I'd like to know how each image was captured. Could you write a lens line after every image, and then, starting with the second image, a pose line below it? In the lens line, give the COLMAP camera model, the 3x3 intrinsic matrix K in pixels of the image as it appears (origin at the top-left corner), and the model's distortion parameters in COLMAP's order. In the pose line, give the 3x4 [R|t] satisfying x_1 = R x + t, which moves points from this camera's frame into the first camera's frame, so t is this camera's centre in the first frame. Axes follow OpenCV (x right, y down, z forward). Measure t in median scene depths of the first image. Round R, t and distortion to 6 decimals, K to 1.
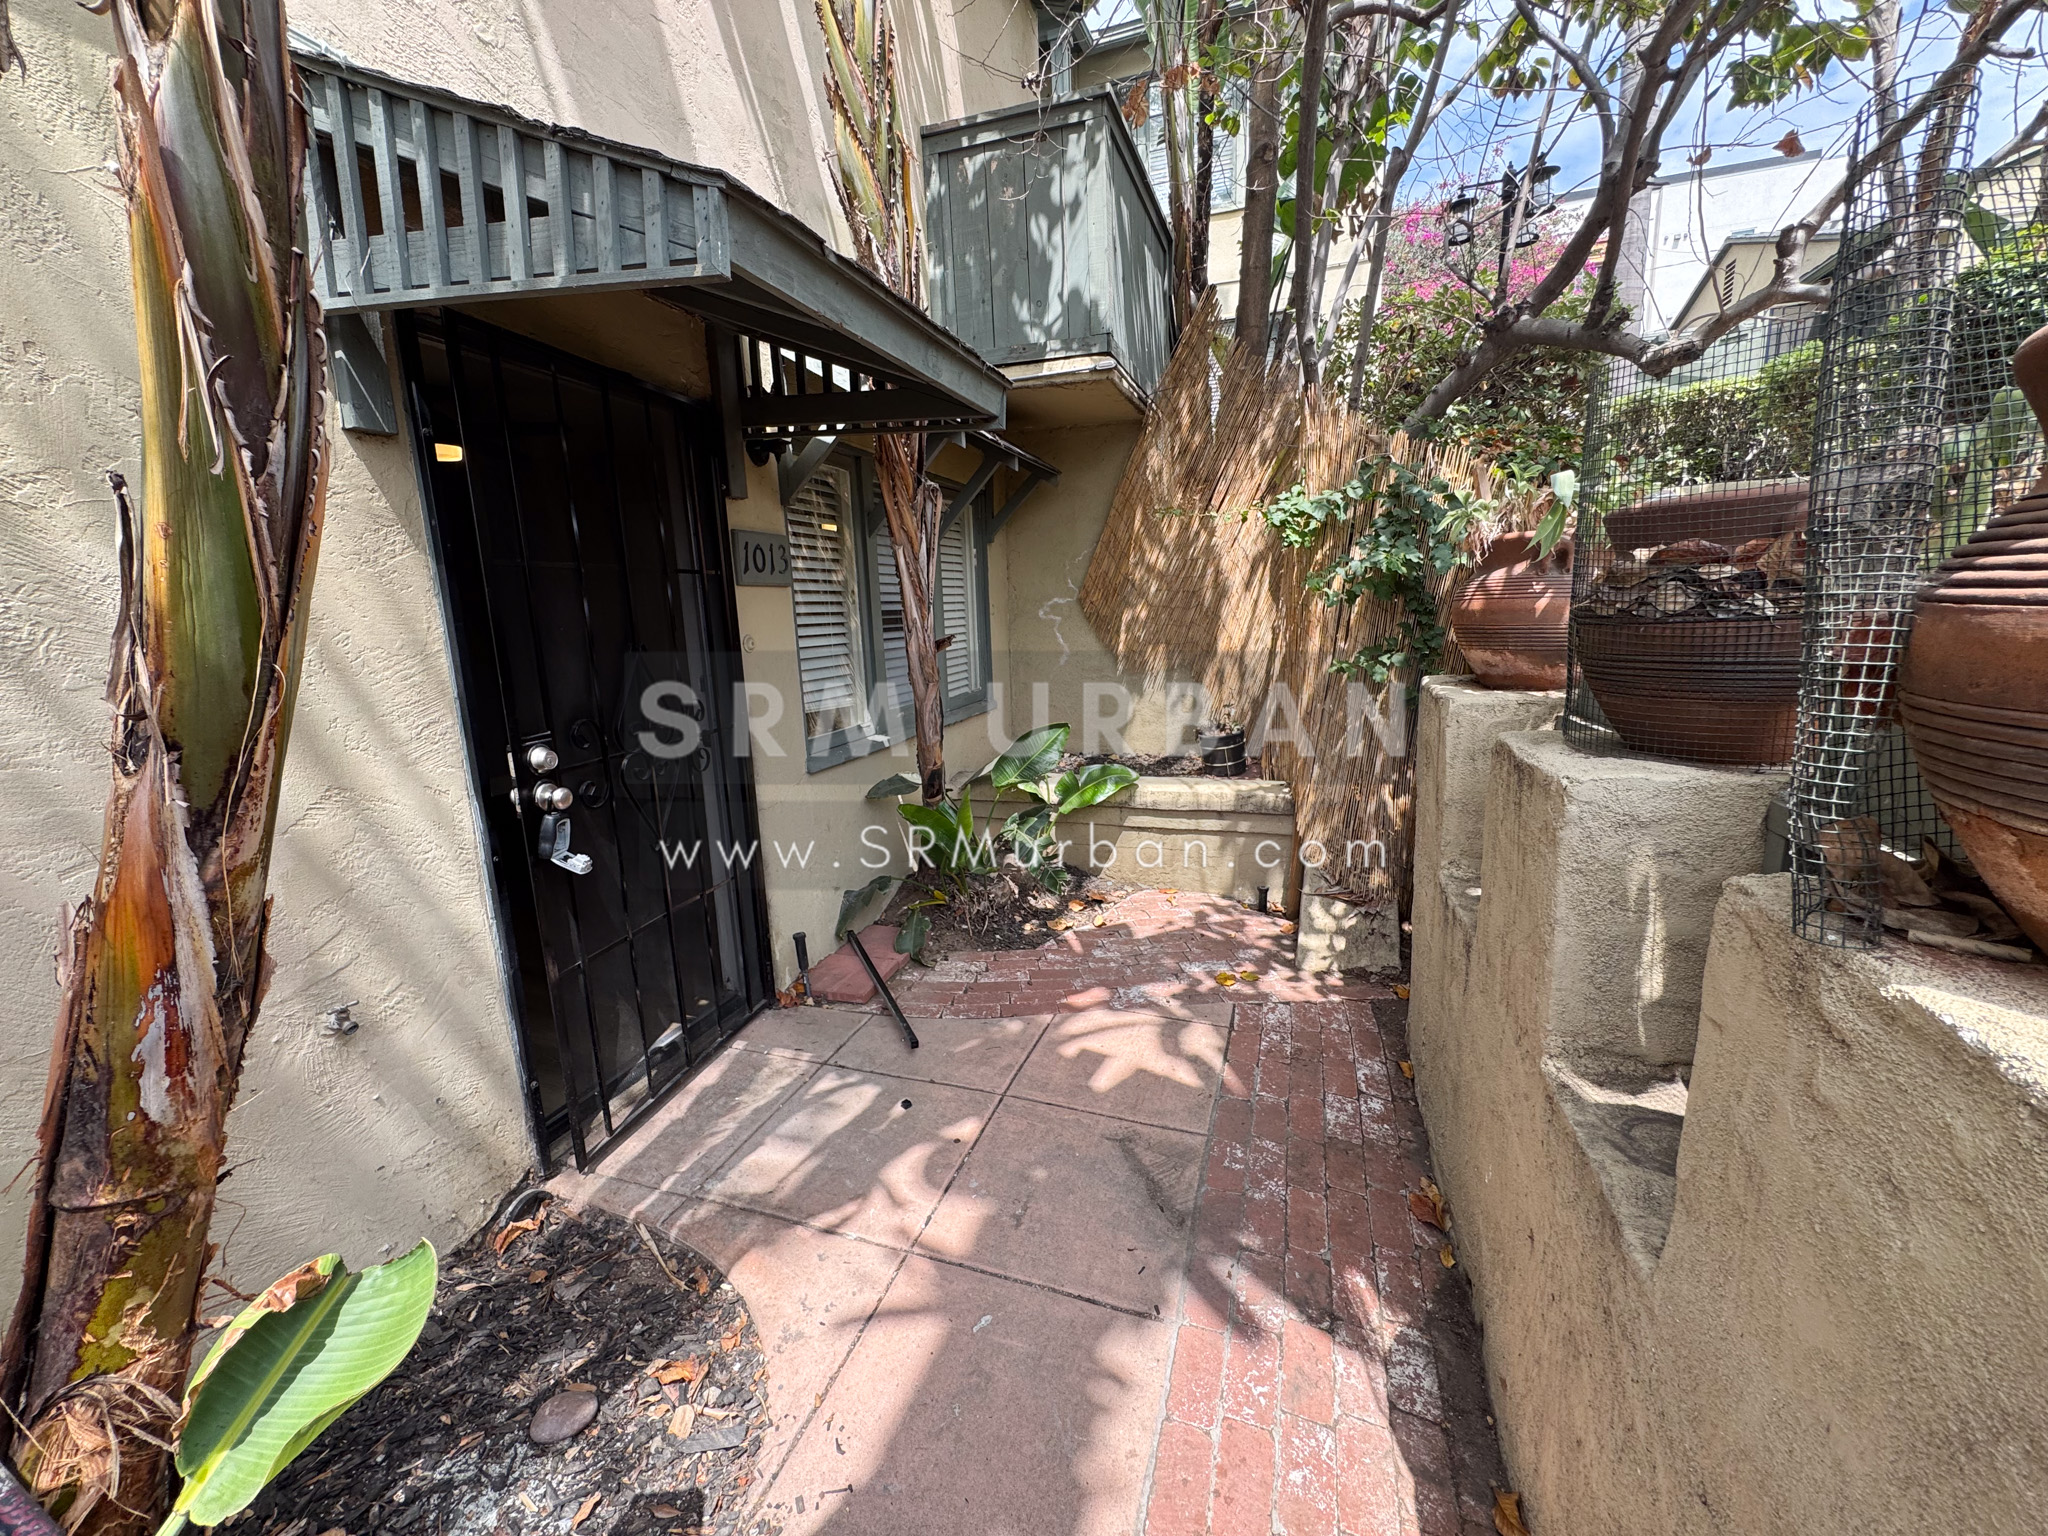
lens RADIAL K [[830.1, 0, 1026.6], [0, 830.1, 767.8], [0, 0, 1]] dist [-0.003908, 0.001365]
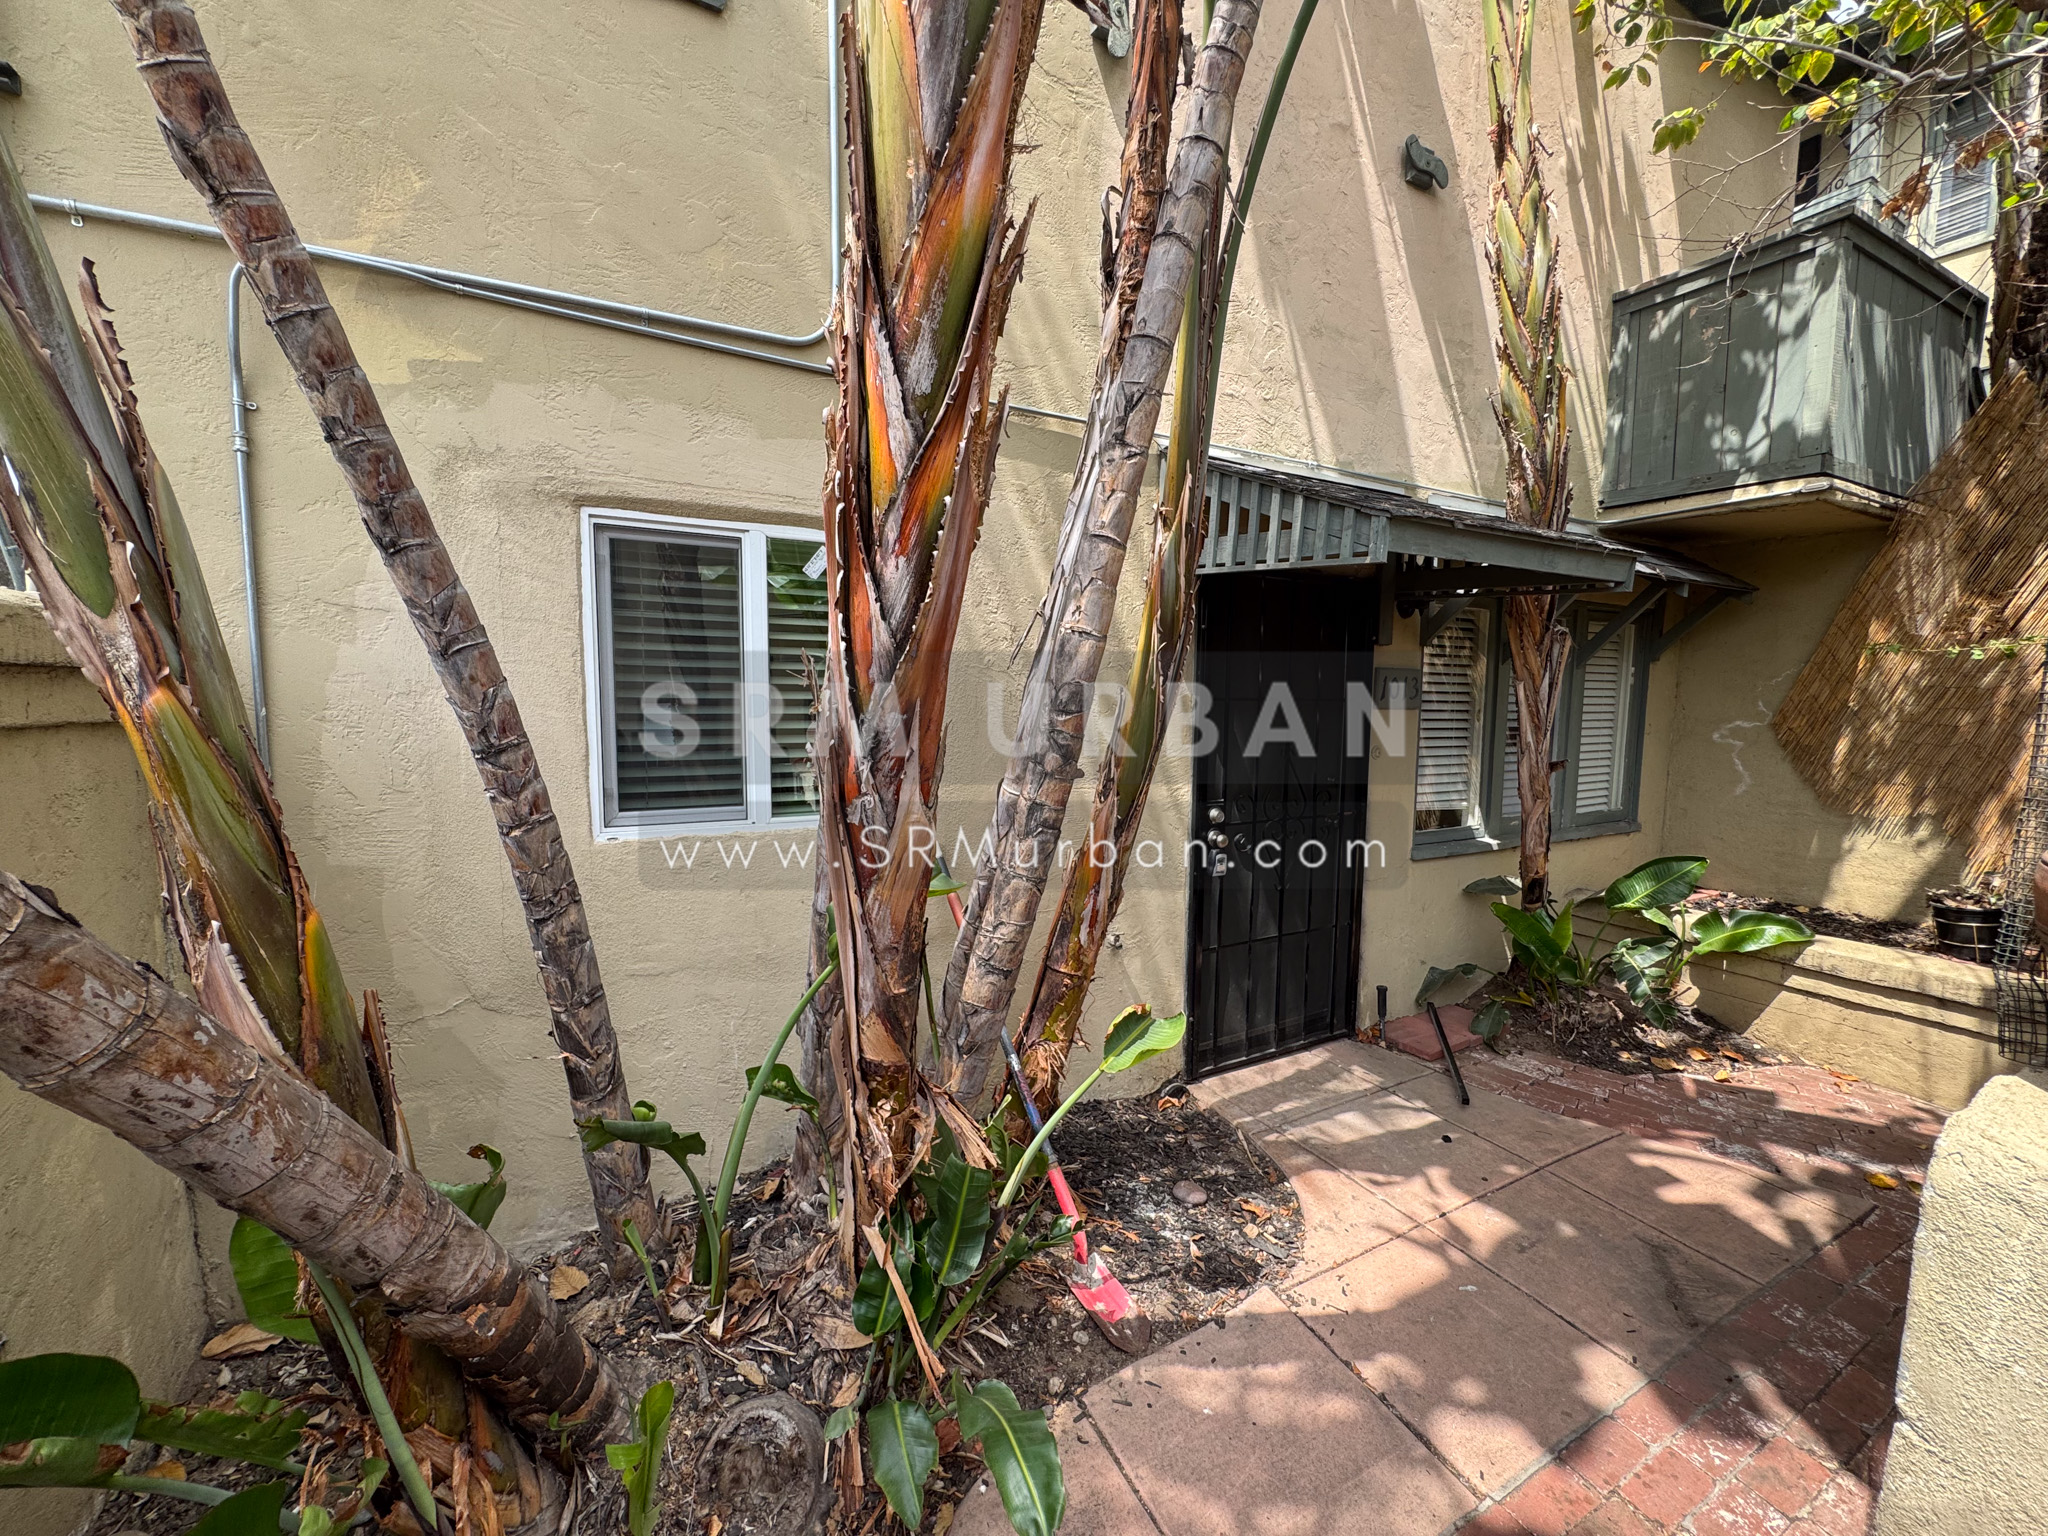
lens RADIAL K [[830.1, 0, 1020.9], [0, 830.1, 769.8], [0, 0, 1]] dist [-0.003908, 0.001365]
pose [[0.735277, 0.105747, -0.669467, 0.113789], [-0.166725, 0.985622, -0.027428, 0.005596], [0.656941, 0.131784, 0.742336, -0.289335]]
